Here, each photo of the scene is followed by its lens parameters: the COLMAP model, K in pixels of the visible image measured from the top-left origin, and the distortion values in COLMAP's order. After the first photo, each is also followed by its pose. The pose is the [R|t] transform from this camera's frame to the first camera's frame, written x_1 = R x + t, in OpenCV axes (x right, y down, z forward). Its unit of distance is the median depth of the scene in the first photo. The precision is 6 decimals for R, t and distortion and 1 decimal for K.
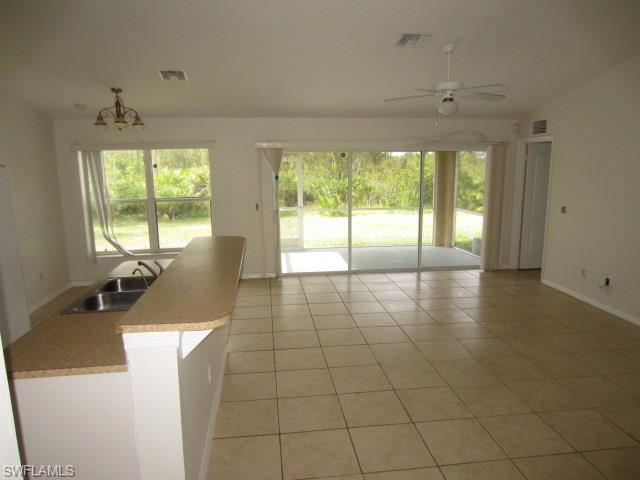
lens RADIAL K [[452.2, 0, 319.5], [0, 452.2, 237.9], [0, 0, 1]] dist [0.000301, -0.001762]
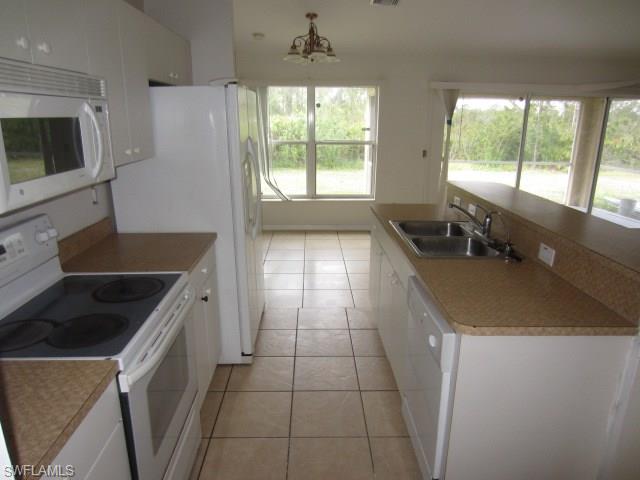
lens RADIAL K [[452.2, 0, 320.3], [0, 452.2, 243.5], [0, 0, 1]] dist [0.000301, -0.001762]
pose [[0.994958, 0.049957, -0.086970, -0.269550], [-0.039957, 0.992774, 0.113152, 0.018236], [0.091995, -0.109106, 0.989764, 0.047036]]
